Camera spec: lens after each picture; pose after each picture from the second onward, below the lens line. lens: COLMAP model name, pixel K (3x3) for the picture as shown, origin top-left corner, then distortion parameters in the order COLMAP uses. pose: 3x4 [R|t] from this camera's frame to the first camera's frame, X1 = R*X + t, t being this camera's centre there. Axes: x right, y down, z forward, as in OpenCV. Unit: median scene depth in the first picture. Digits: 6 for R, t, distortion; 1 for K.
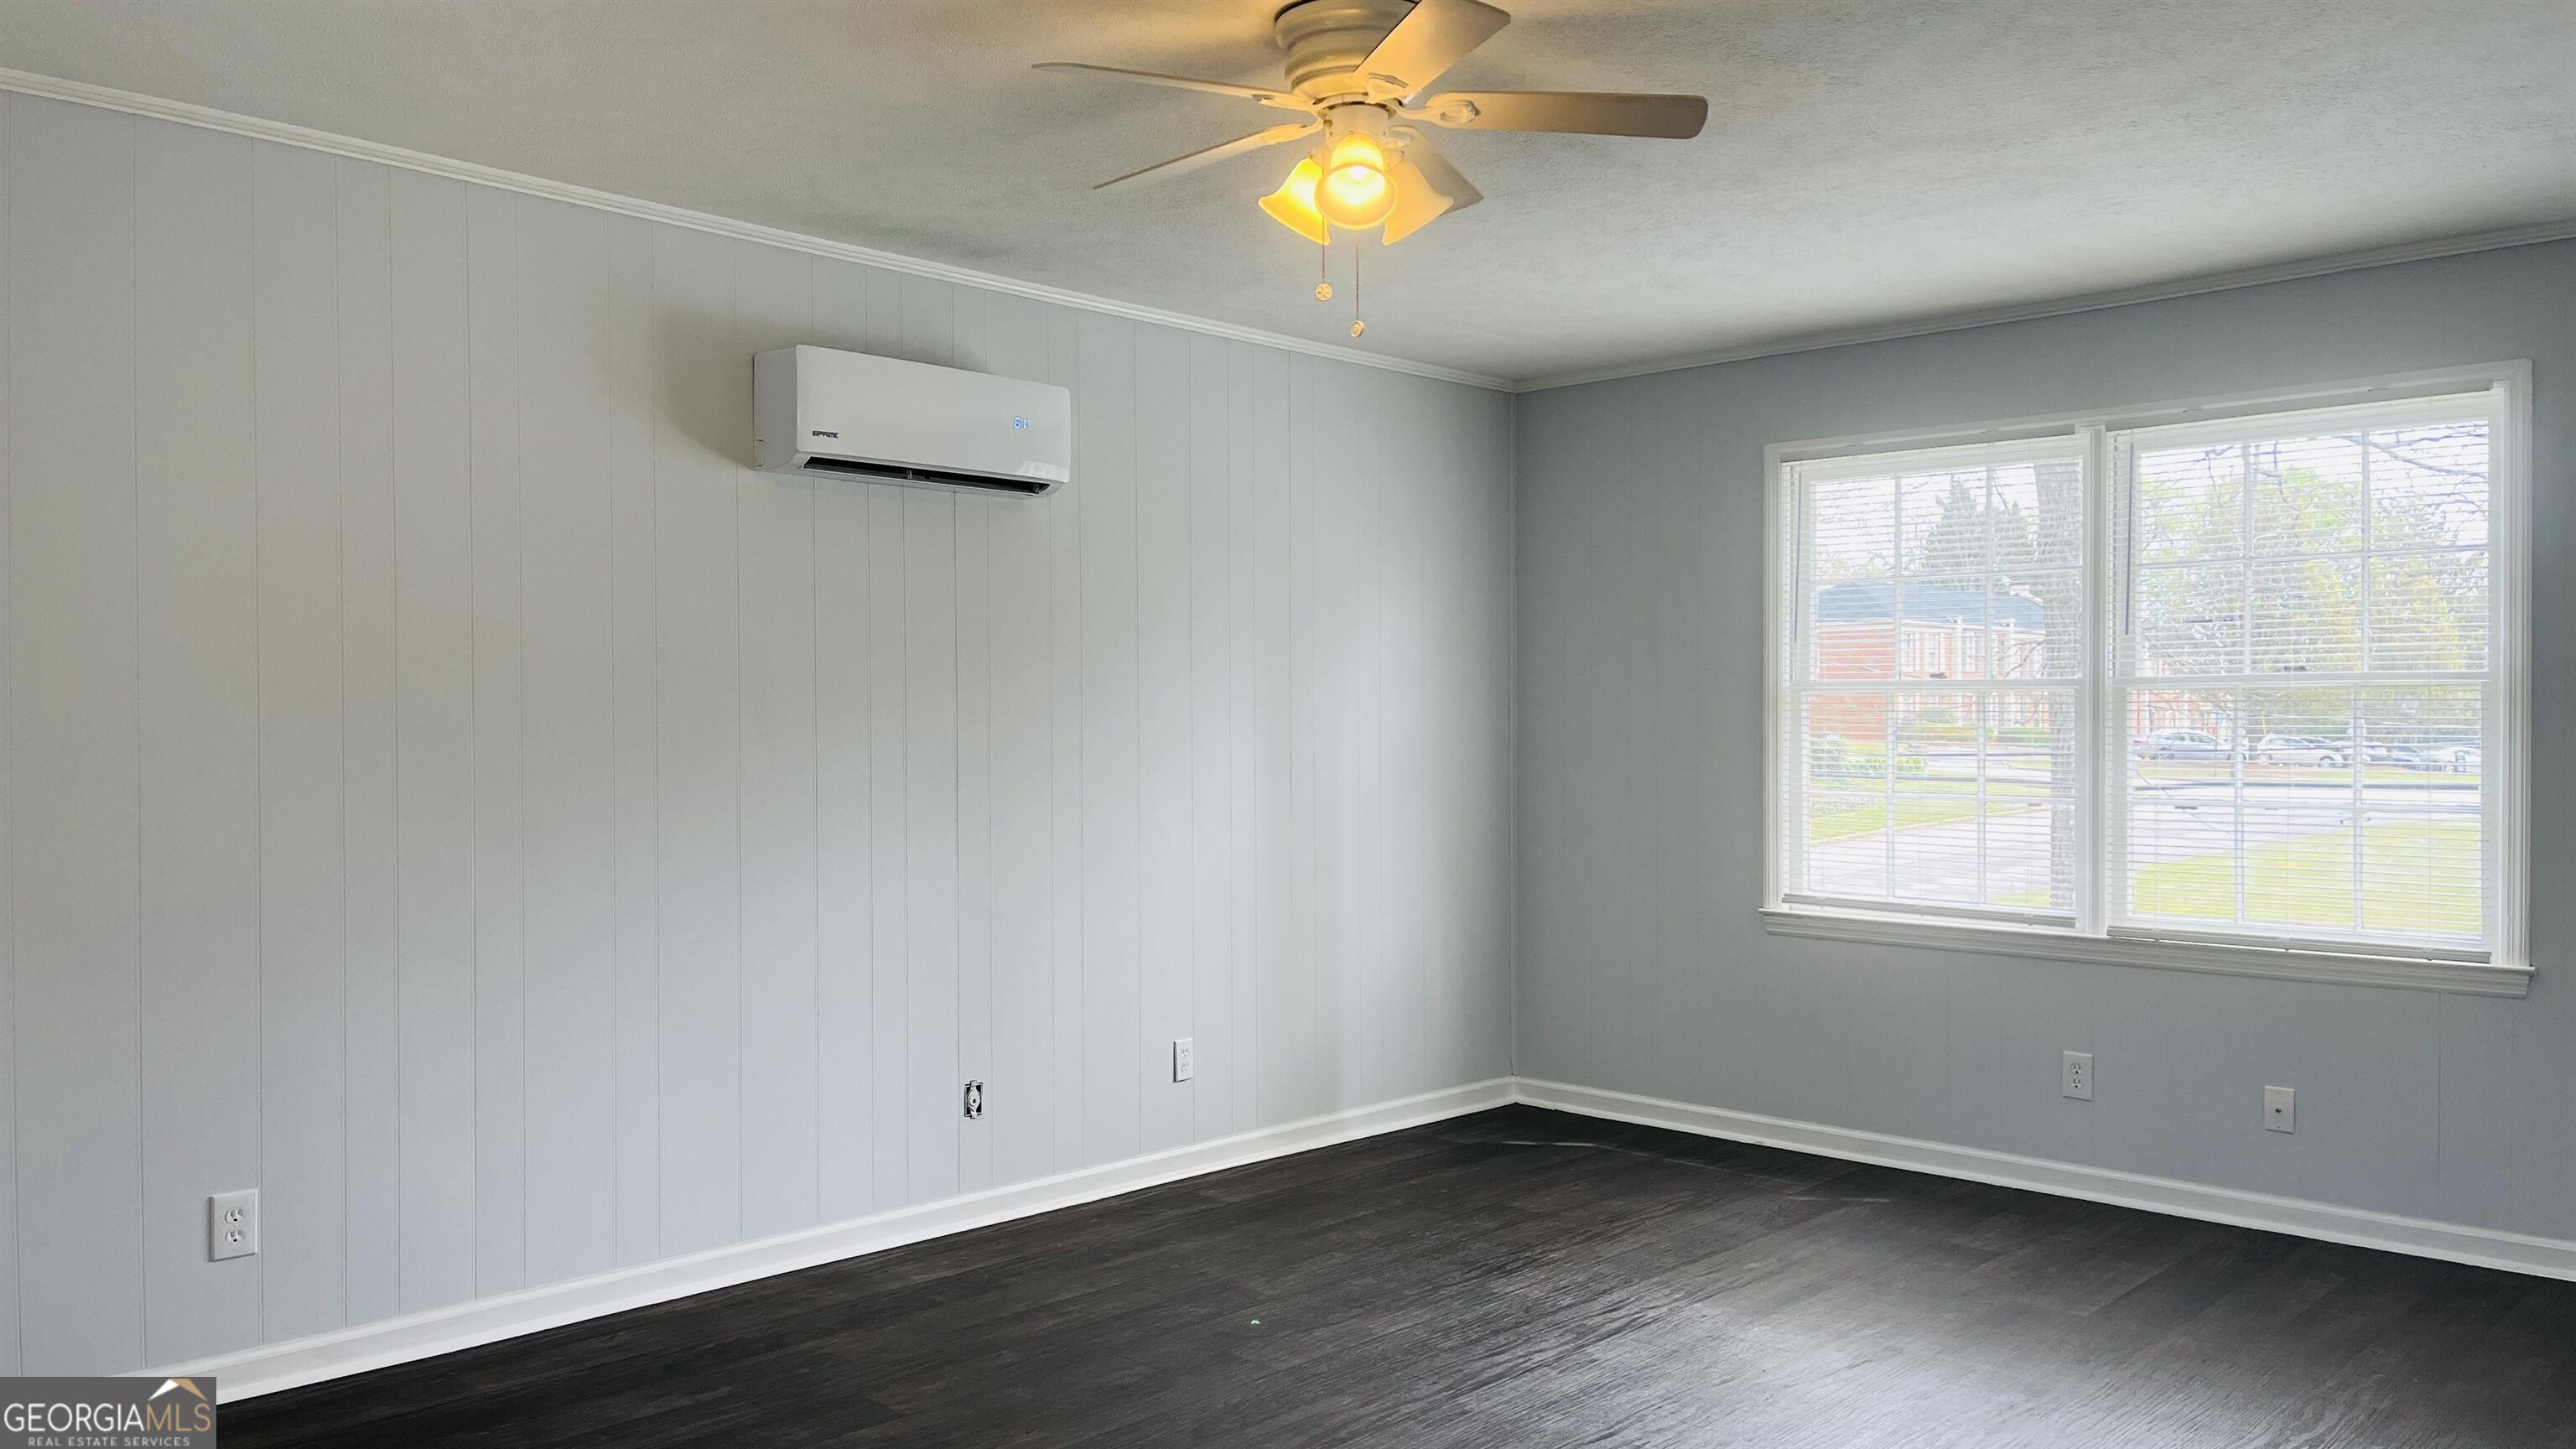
lens RADIAL K [[1950.0, 0, 1303.8], [0, 1950.0, 732.1], [0, 0, 1]] dist [0.073081, -0.086317]
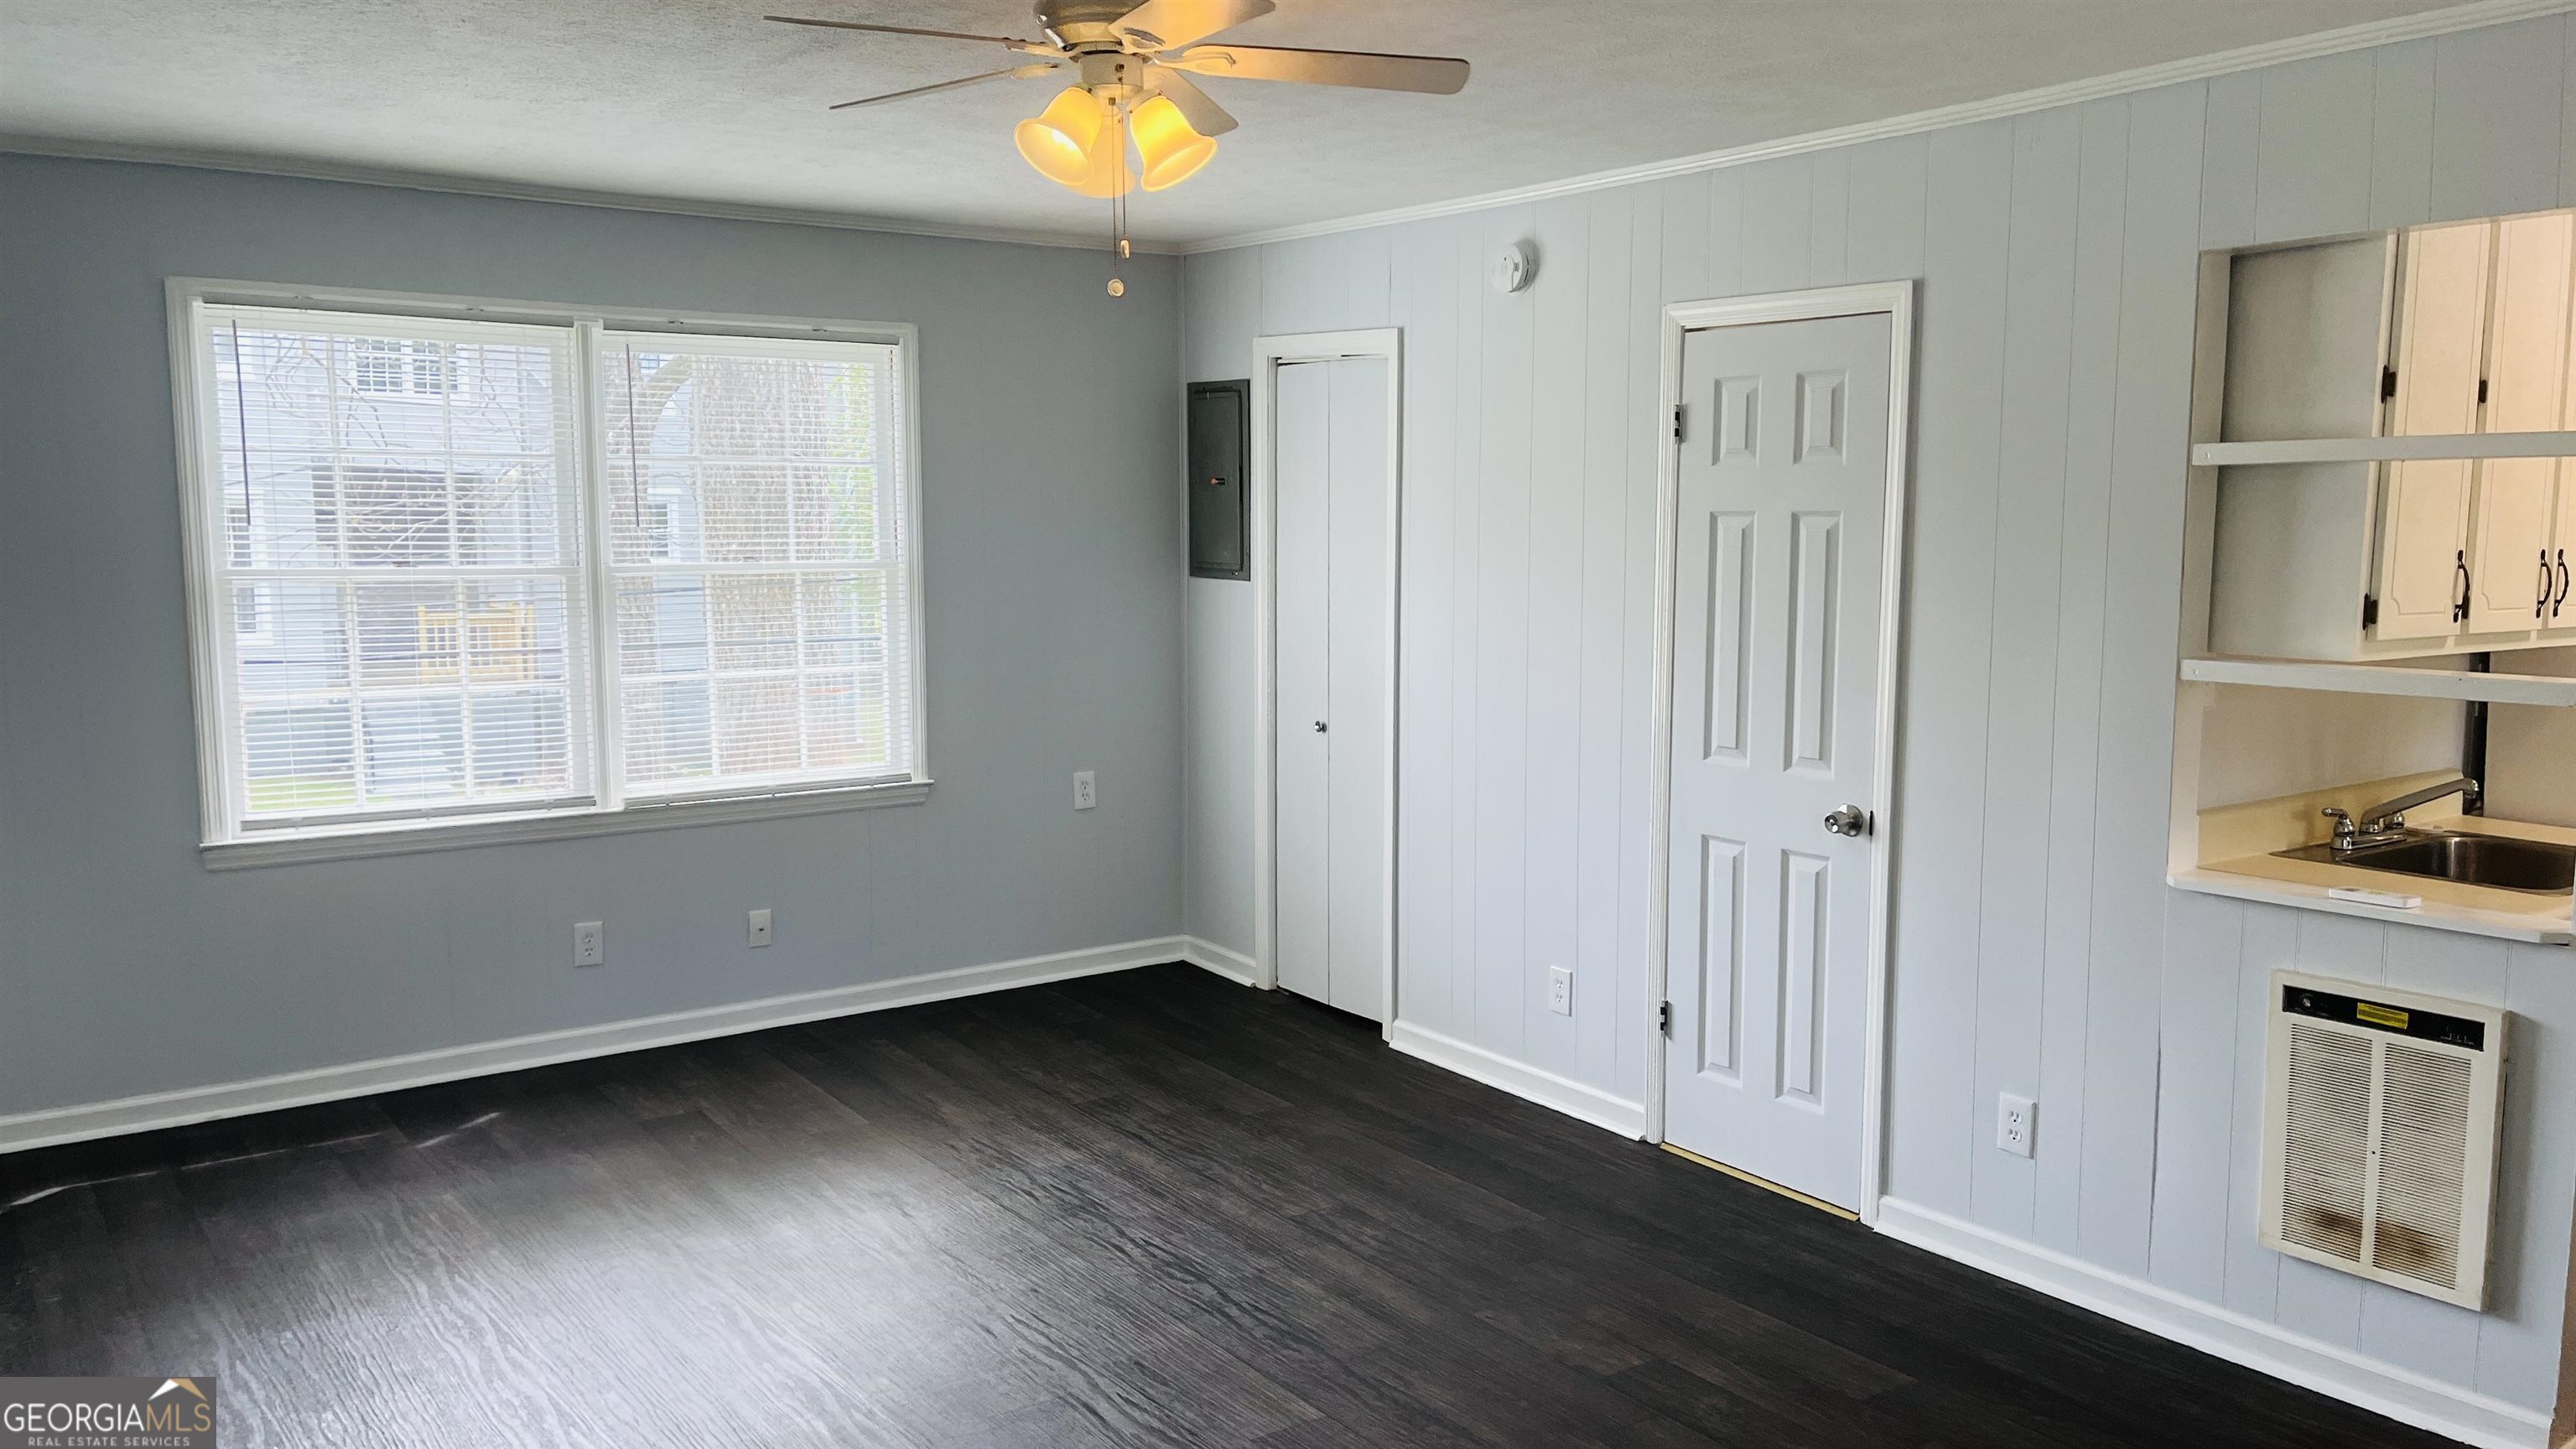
lens RADIAL K [[1962.4, 0, 1349.1], [0, 1962.4, 723.7], [0, 0, 1]] dist [0.024667, -0.002993]
pose [[0.153347, -0.107982, 0.982255, -0.618622], [0.000173, 0.994015, 0.109248, -0.063288], [-0.988172, -0.016583, 0.152447, 0.477961]]
